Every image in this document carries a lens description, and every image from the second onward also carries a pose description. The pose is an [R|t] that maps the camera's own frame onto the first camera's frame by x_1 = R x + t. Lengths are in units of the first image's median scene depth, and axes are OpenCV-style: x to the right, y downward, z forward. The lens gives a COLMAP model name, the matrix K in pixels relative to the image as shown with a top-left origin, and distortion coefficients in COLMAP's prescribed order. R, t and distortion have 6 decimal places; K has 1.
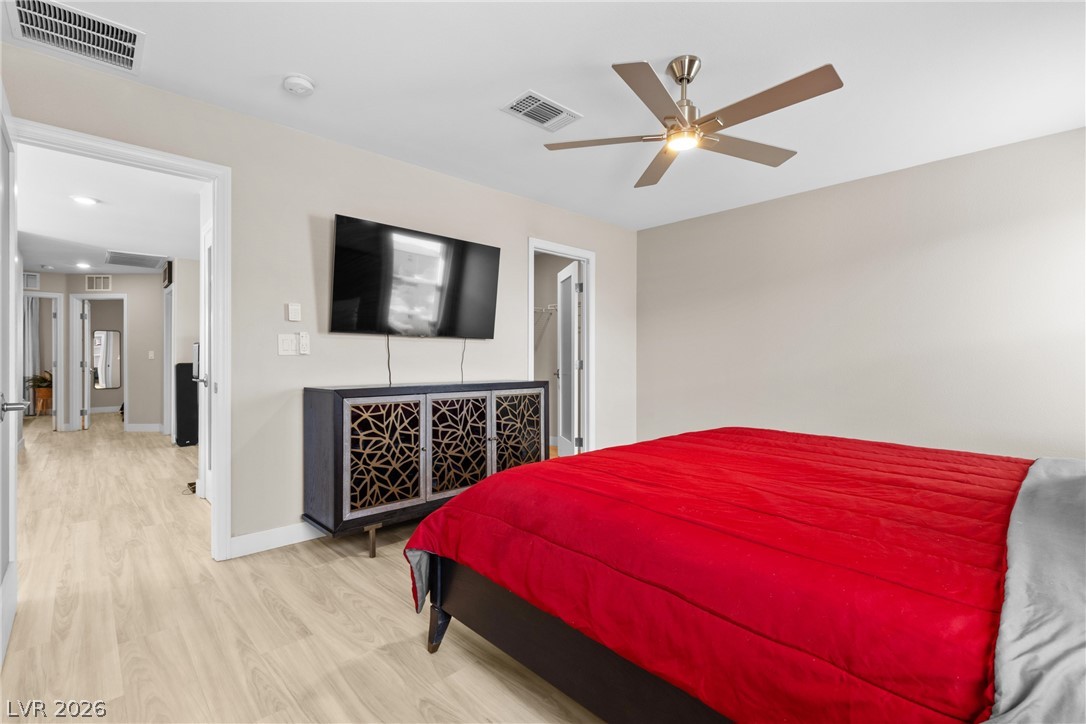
lens RADIAL K [[486.7, 0, 547.6], [0, 486.7, 360.6], [0, 0, 1]] dist [0.004233, 0.000235]
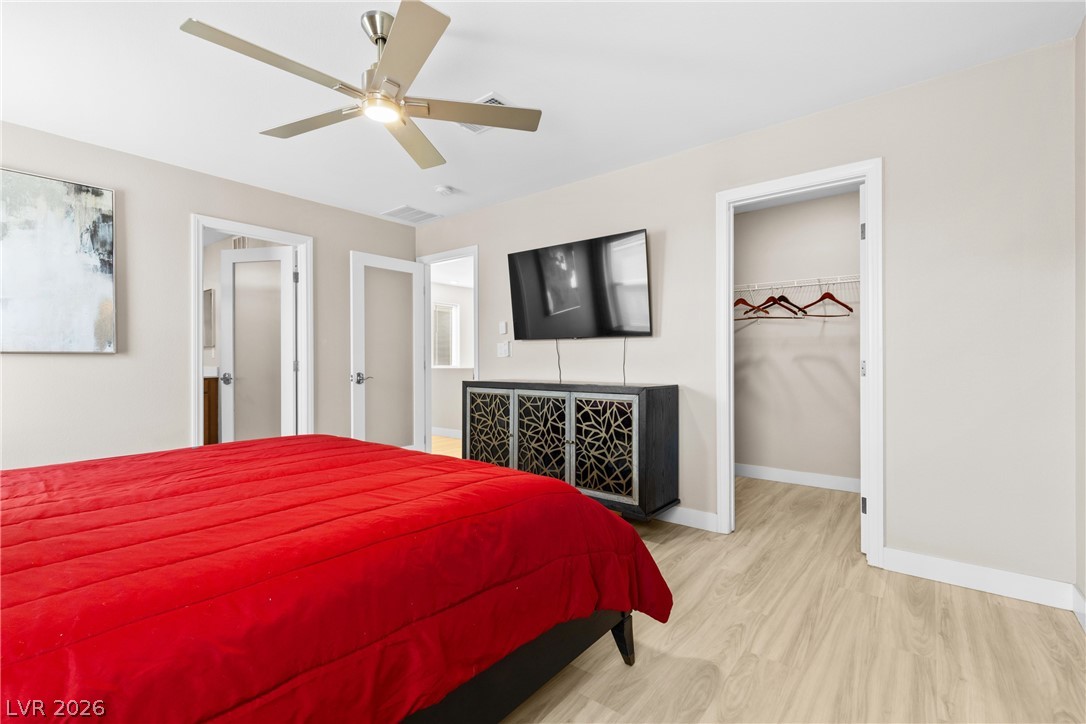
lens RADIAL K [[486.7, 0, 547.6], [0, 486.7, 360.6], [0, 0, 1]] dist [0.004233, 0.000235]
pose [[0.142595, -0.001826, -0.989779, 0.795401], [-0.001288, 0.999997, -0.002030, 0.001045], [0.989780, 0.001564, 0.142592, 0.776841]]
